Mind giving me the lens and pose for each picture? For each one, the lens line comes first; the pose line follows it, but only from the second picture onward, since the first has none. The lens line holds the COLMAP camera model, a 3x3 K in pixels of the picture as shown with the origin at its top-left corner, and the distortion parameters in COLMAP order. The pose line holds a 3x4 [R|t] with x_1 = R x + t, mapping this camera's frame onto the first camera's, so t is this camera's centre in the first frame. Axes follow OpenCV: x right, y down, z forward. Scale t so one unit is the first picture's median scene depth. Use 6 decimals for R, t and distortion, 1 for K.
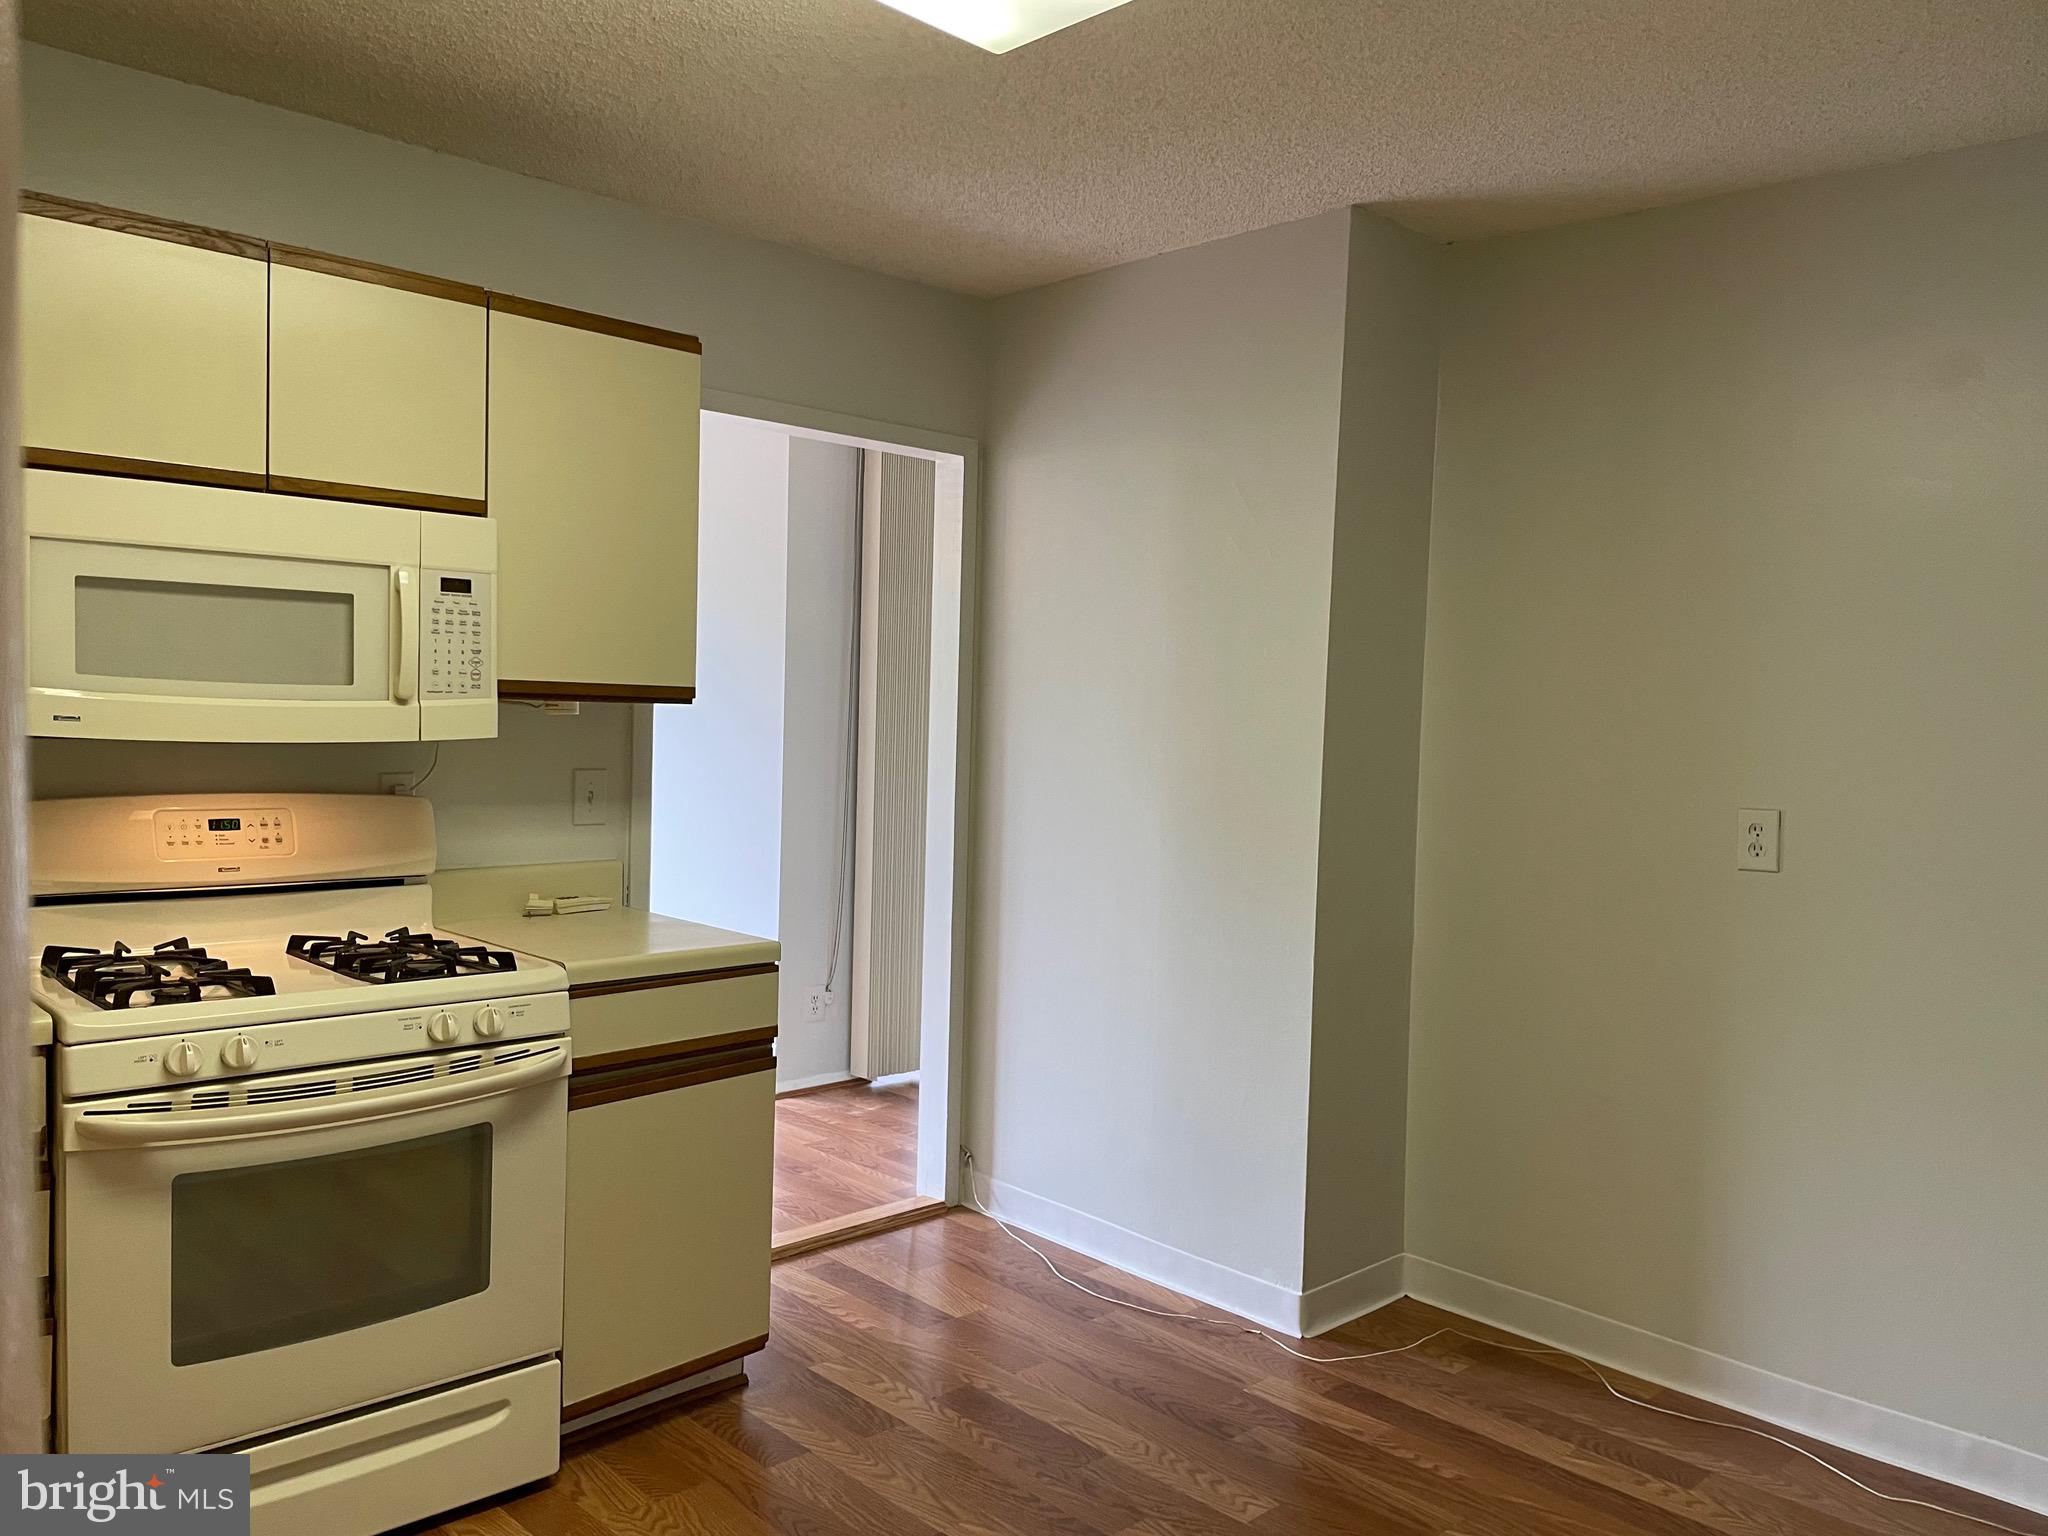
lens RADIAL K [[1533.2, 0, 1023.6], [0, 1533.2, 772.3], [0, 0, 1]] dist [0.081366, -0.105952]
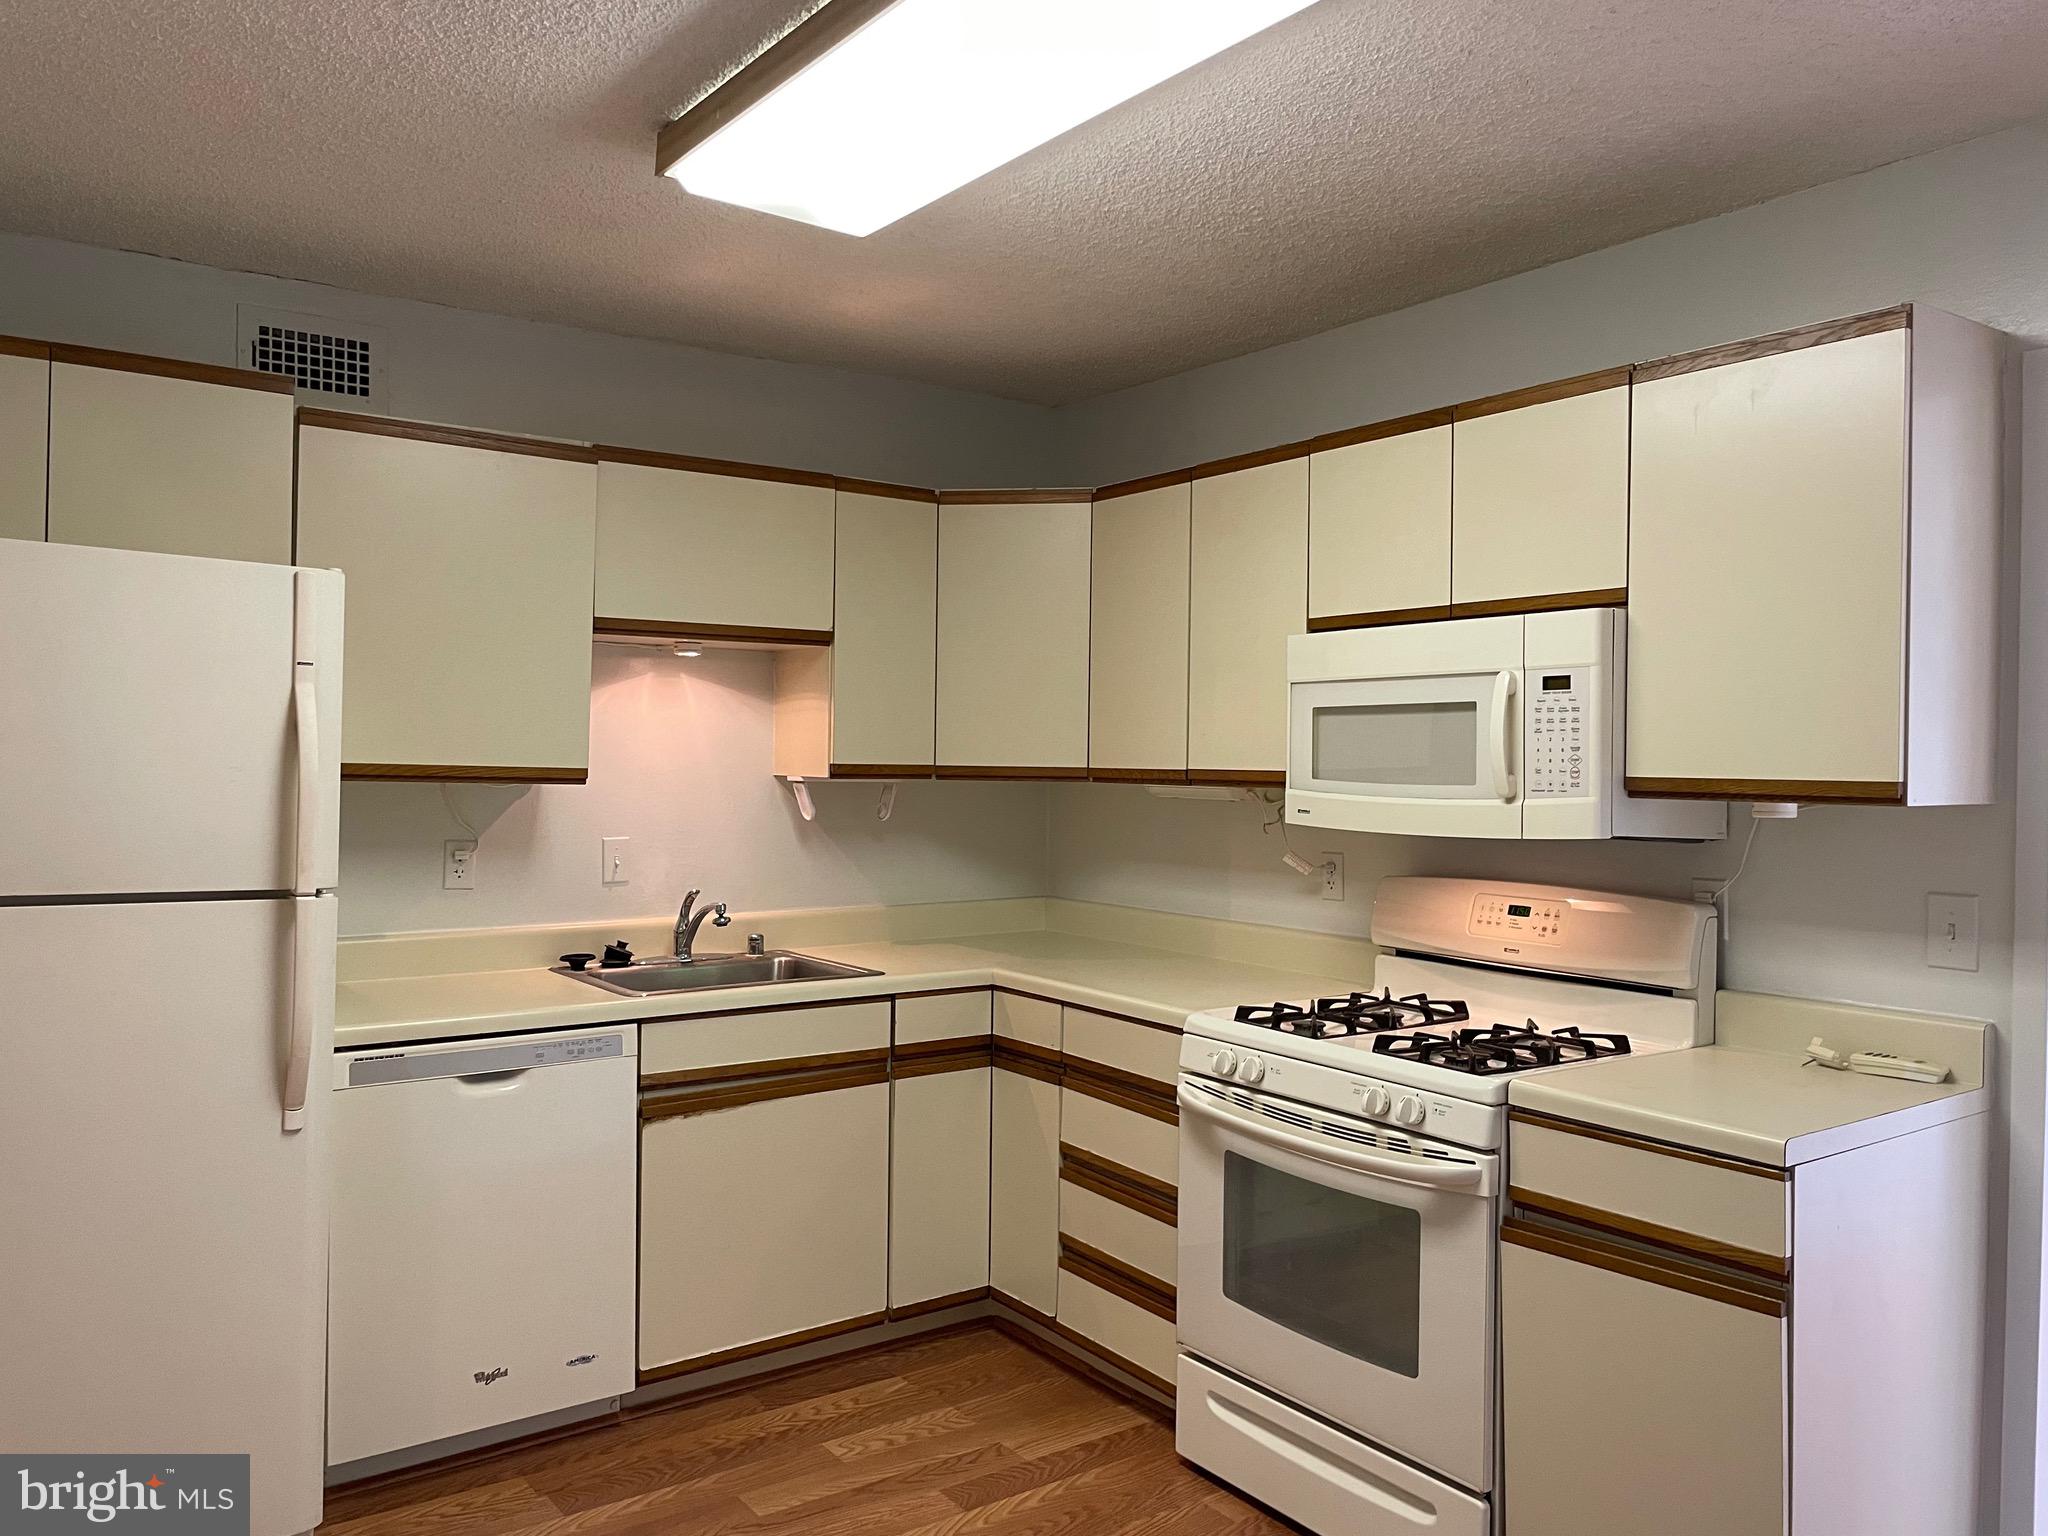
lens RADIAL K [[1533.2, 0, 1022.5], [0, 1533.2, 764.2], [0, 0, 1]] dist [0.081366, -0.105952]
pose [[-0.142043, -0.026767, -0.989499, 0.653598], [-0.055901, 0.998256, -0.018979, -0.031233], [0.988281, 0.052618, -0.143291, 0.807534]]
